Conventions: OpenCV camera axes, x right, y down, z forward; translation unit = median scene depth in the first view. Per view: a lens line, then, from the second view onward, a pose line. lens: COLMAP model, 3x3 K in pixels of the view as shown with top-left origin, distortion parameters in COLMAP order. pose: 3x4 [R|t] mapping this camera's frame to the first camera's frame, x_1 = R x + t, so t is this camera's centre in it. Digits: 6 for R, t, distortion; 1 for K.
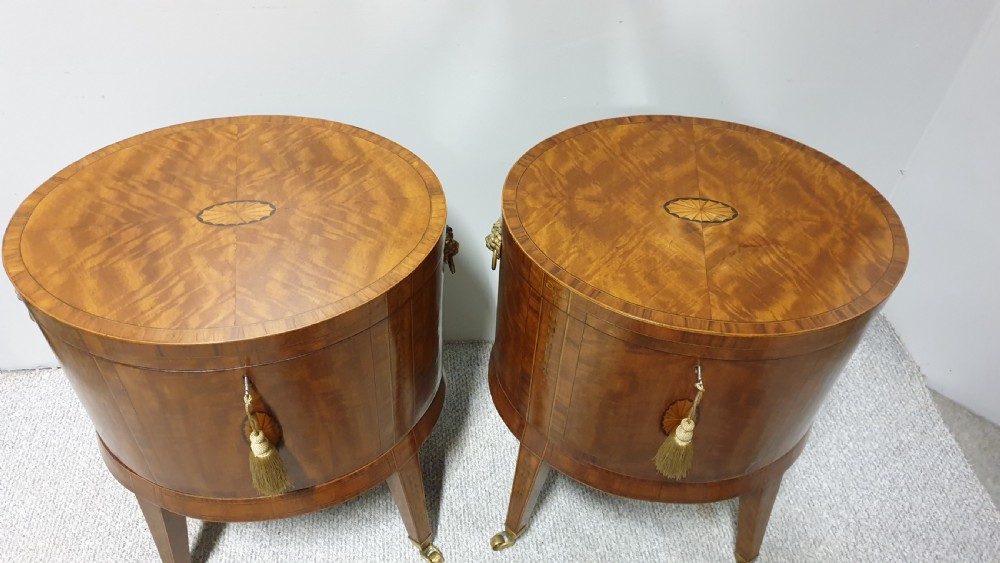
lens RADIAL K [[812.6, 0, 503.2], [0, 812.6, 281.9], [0, 0, 1]] dist [0.004703, 0.002721]
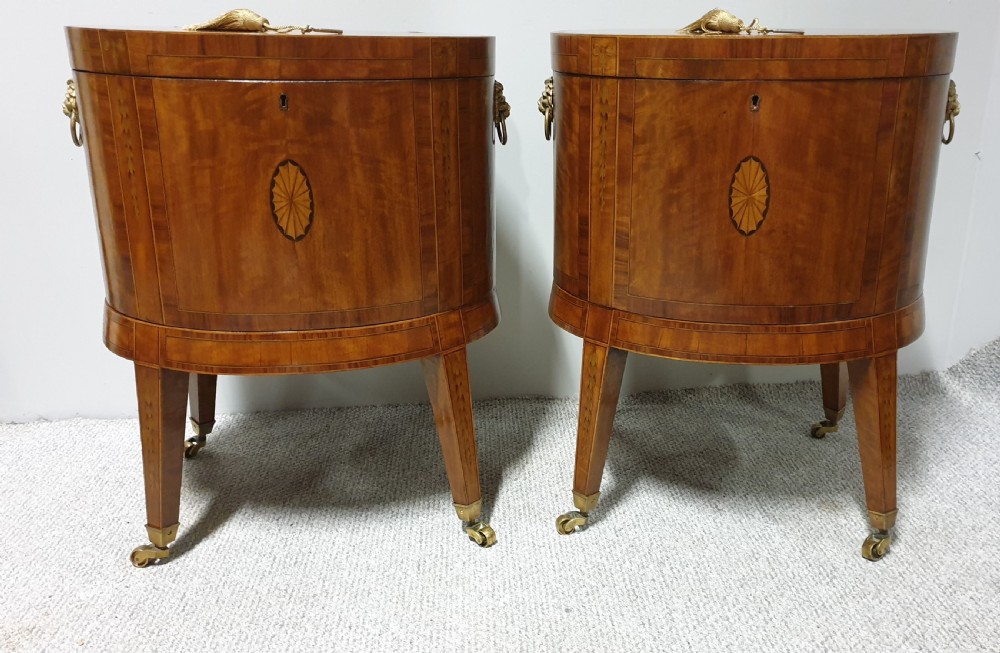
lens RADIAL K [[945.4, 0, 570.4], [0, 945.4, 324.5], [0, 0, 1]] dist [0.019124, -0.019342]
pose [[0.998990, -0.038521, -0.023150, 0.027329], [0.022626, 0.876147, -0.481513, 0.597372], [0.038832, 0.480502, 0.876133, 0.100533]]
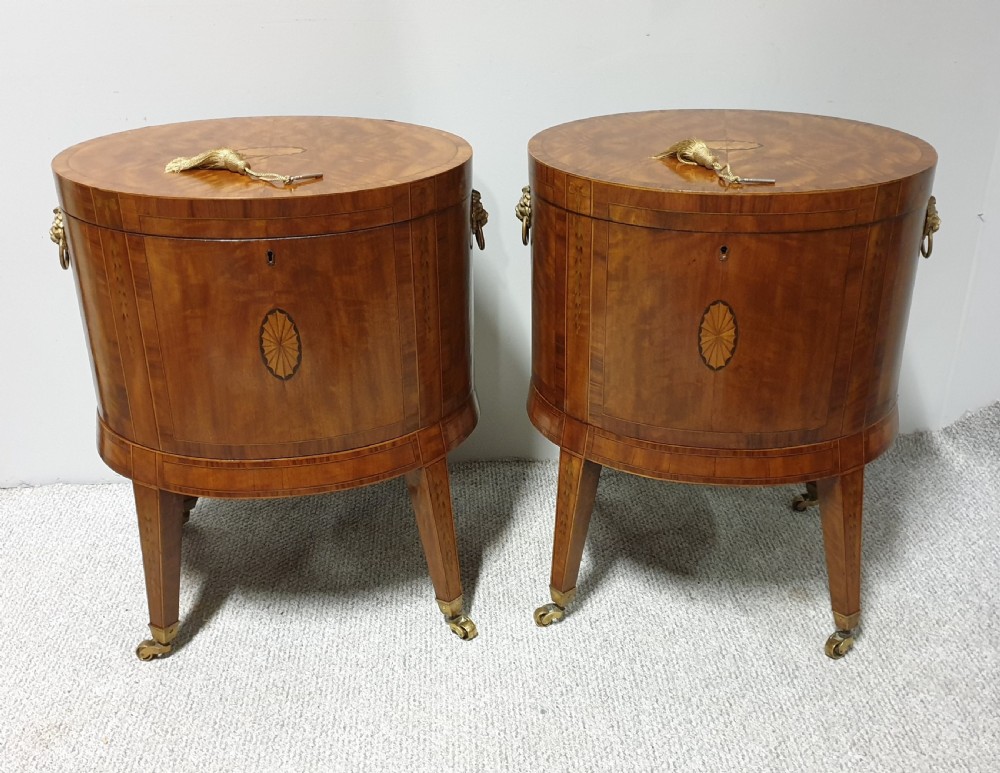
lens RADIAL K [[1122.1, 0, 537.9], [0, 1122.1, 388.8], [0, 0, 1]] dist [0.131278, -0.400909]
pose [[0.998154, -0.031885, -0.051689, 0.055561], [0.011750, 0.936404, -0.350728, 0.509511], [0.059585, 0.349473, 0.935050, -0.157604]]
